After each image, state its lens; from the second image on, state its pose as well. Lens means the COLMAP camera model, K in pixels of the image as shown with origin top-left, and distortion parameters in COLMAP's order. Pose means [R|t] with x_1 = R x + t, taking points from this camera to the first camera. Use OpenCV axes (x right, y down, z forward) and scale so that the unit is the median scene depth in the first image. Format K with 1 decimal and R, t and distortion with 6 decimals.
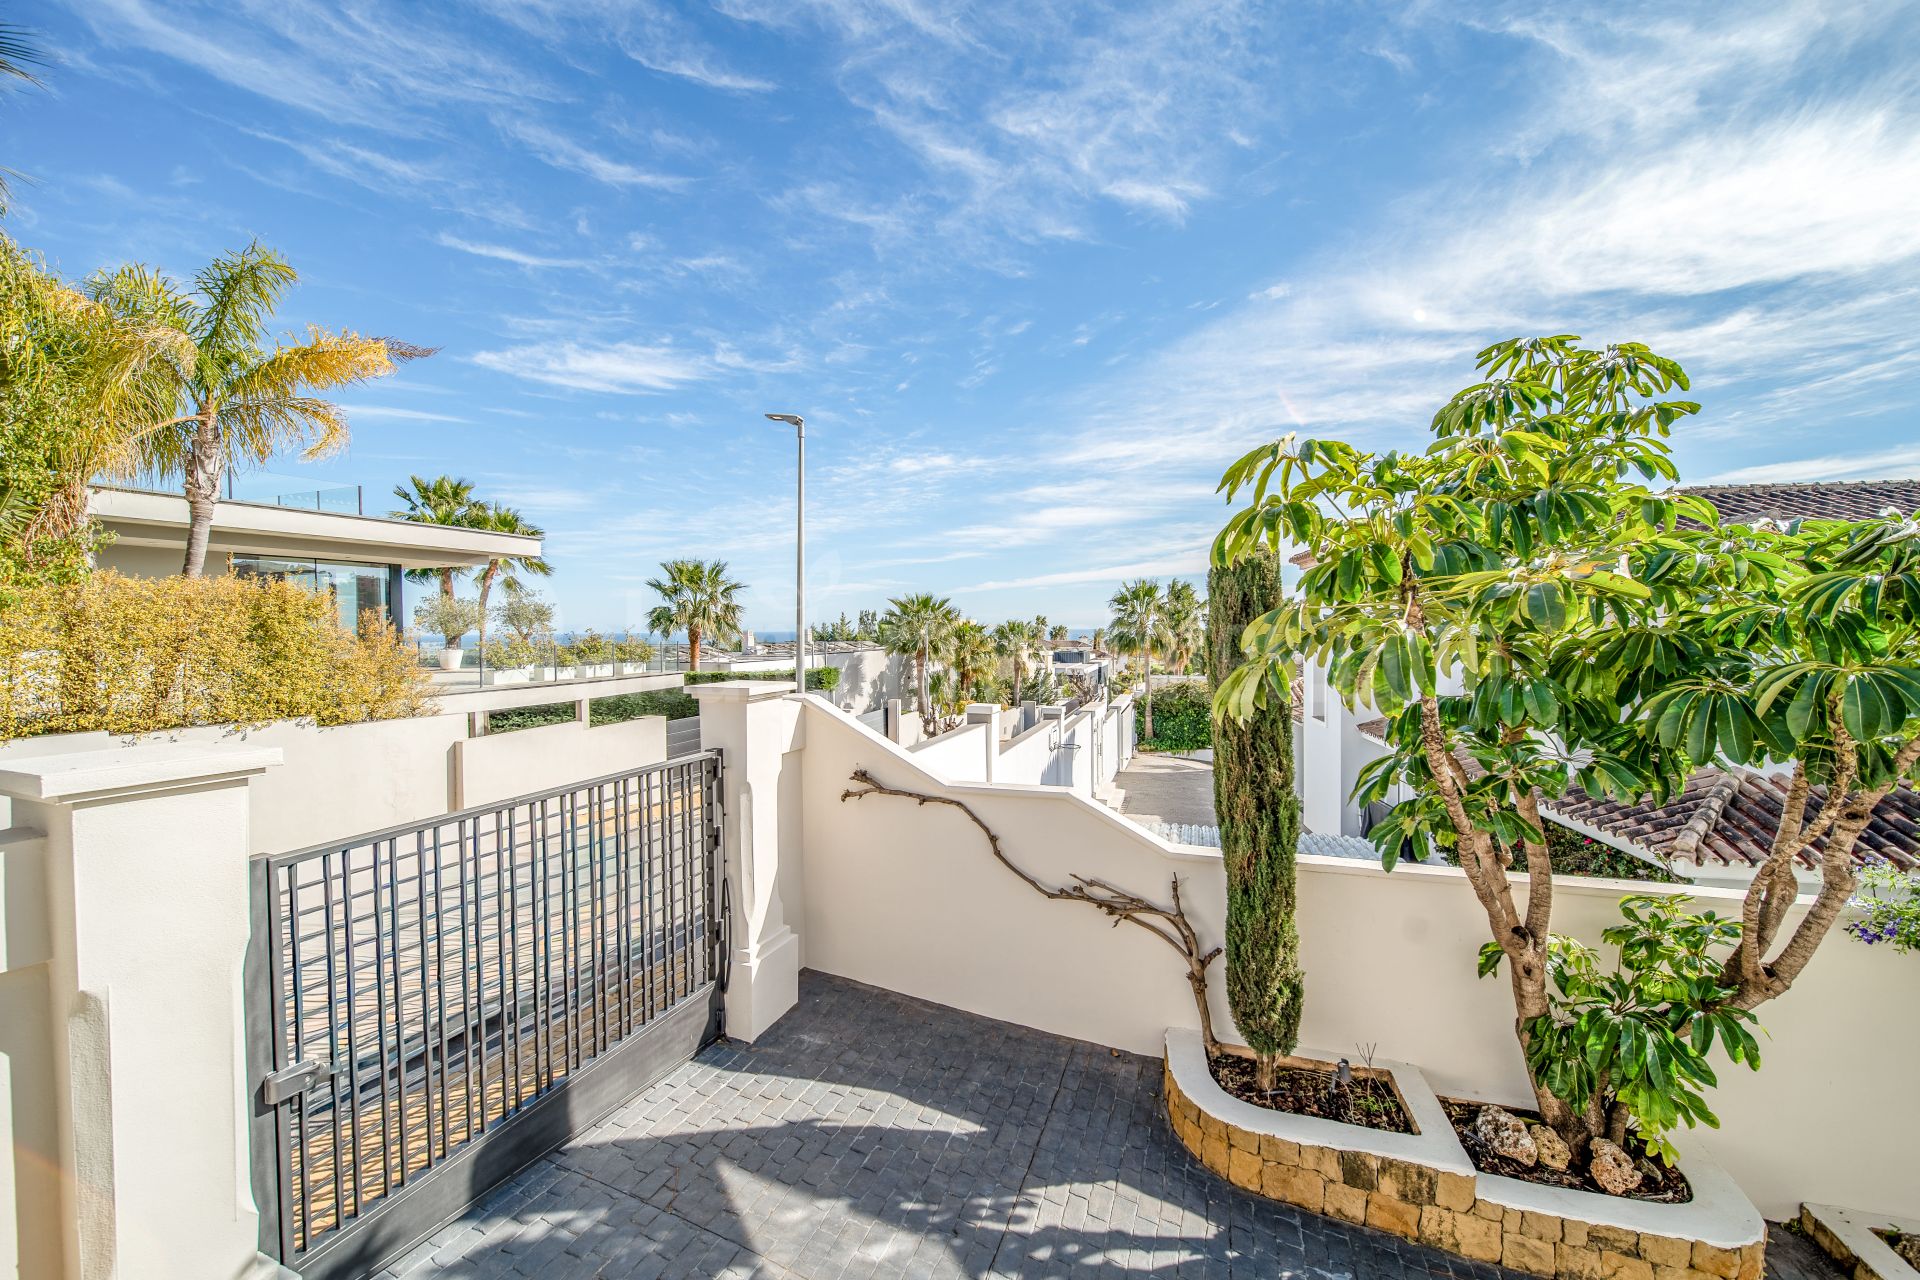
lens RADIAL K [[702.7, 0, 964.8], [0, 702.7, 641.2], [0, 0, 1]] dist [0.002564, -0.001734]
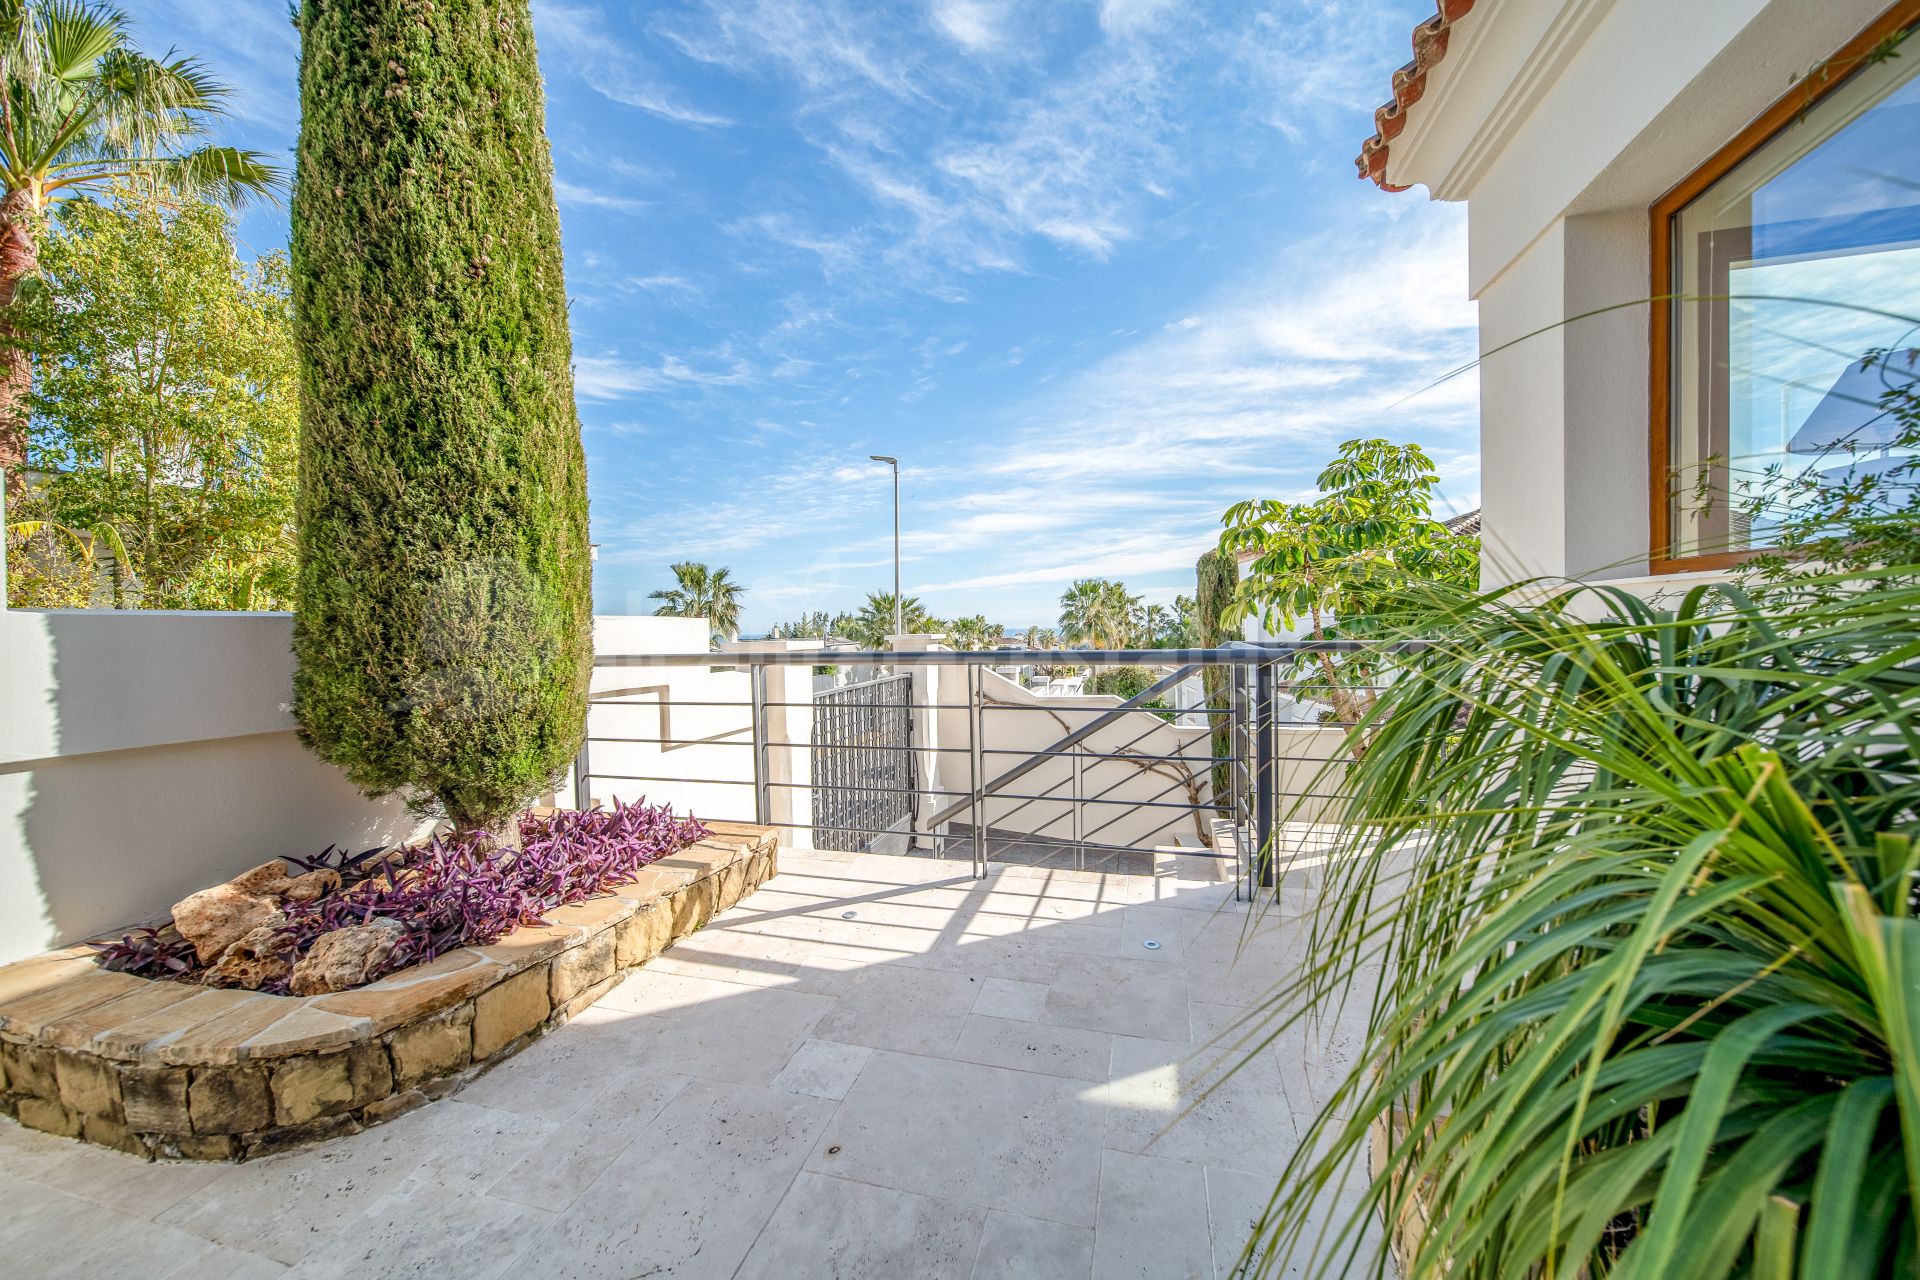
lens RADIAL K [[673.3, 0, 957.2], [0, 673.3, 628.9], [0, 0, 1]] dist [-0.001955, -0.000117]
pose [[0.996524, -0.013875, 0.082147, -0.017373], [0.015418, 0.999716, -0.018183, 0.003904], [-0.081871, 0.019386, 0.996454, -0.027282]]
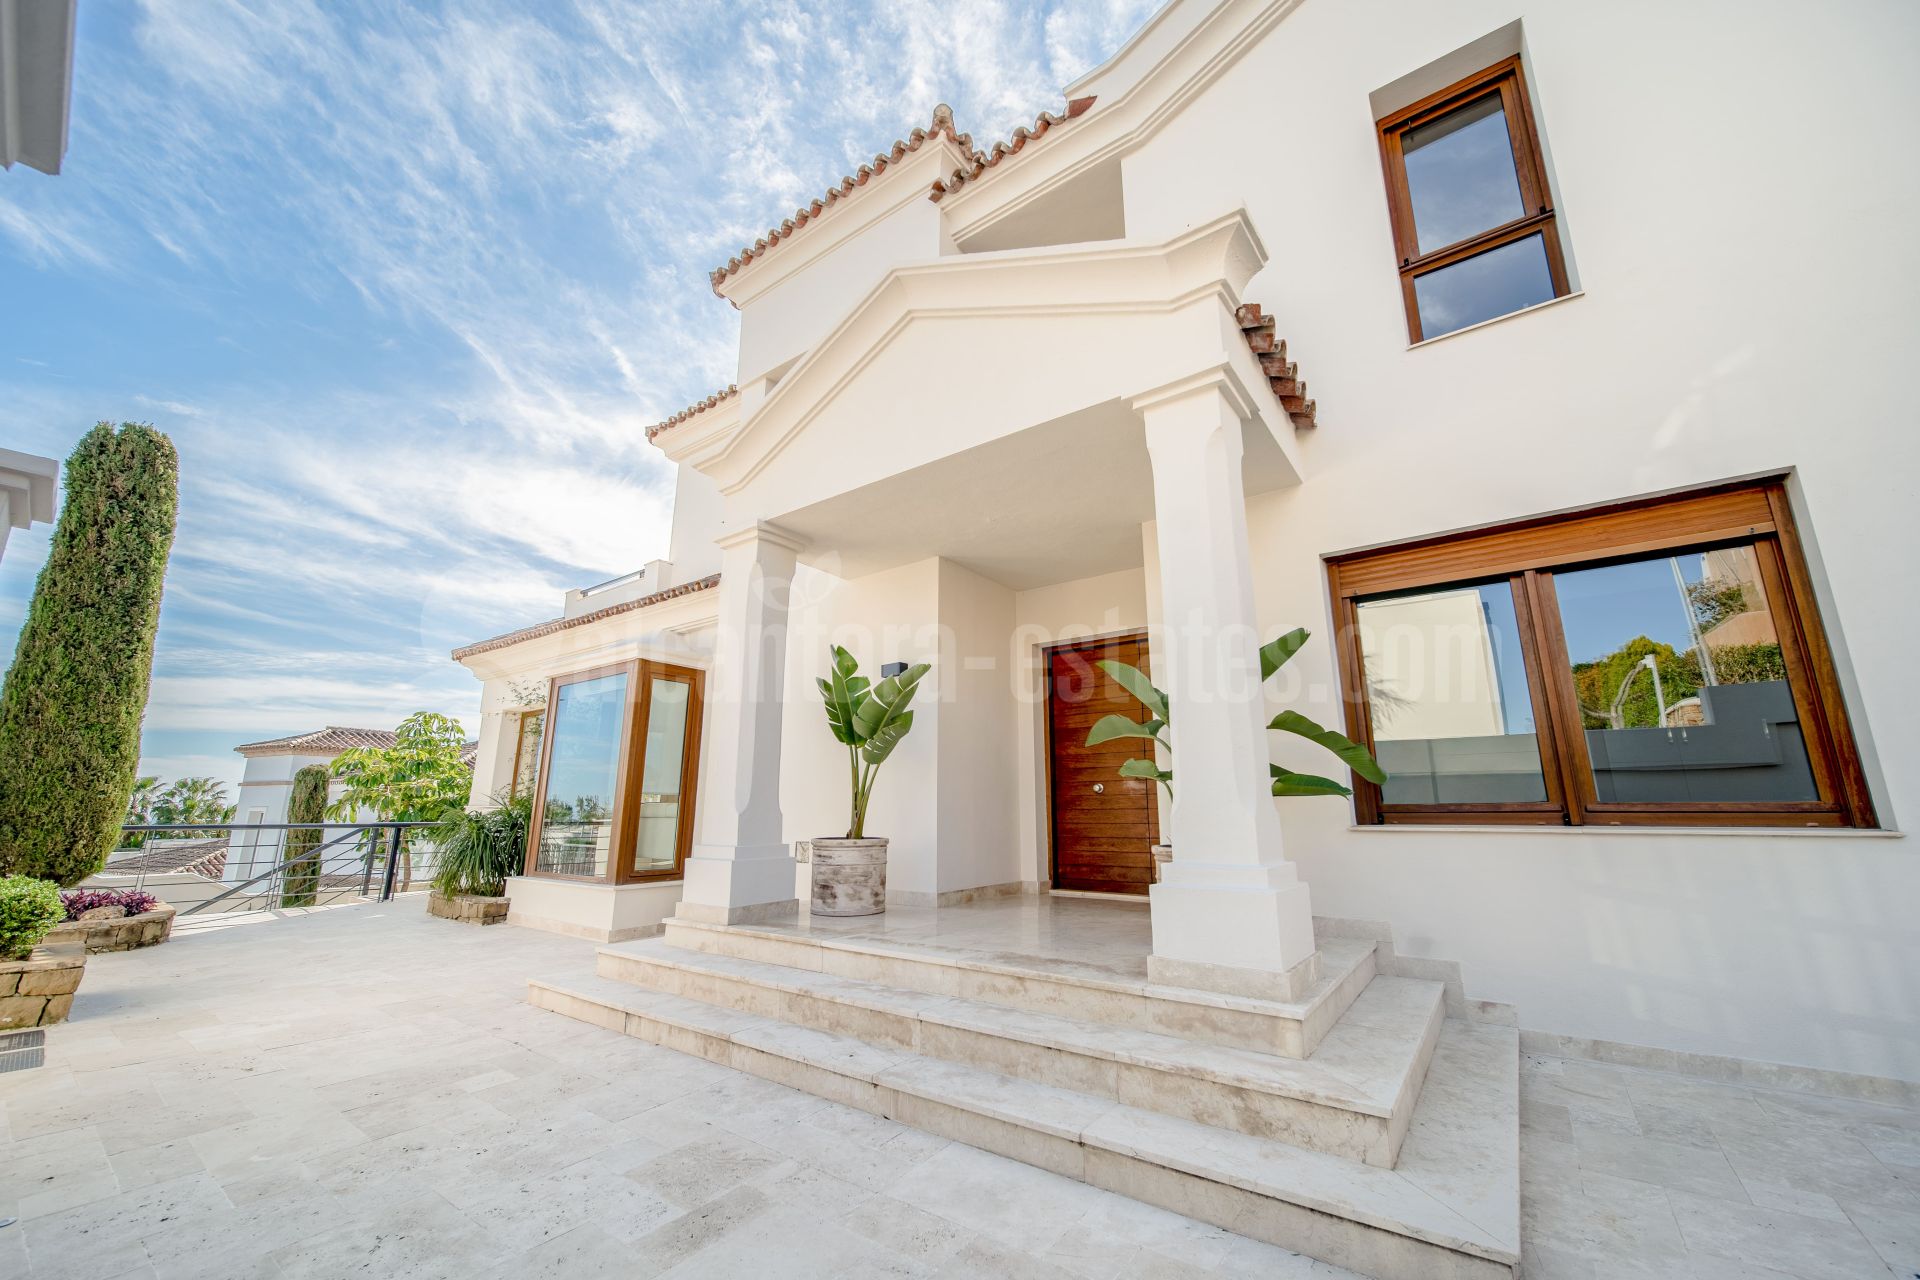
lens RADIAL K [[738.4, 0, 959.5], [0, 738.4, 674.4], [0, 0, 1]] dist [0.000268, -0.000333]
pose [[0.269359, 0.181415, 0.945798, -0.071904], [0.024459, 0.980491, -0.195036, 0.005704], [-0.962729, 0.075668, 0.259667, -0.090670]]
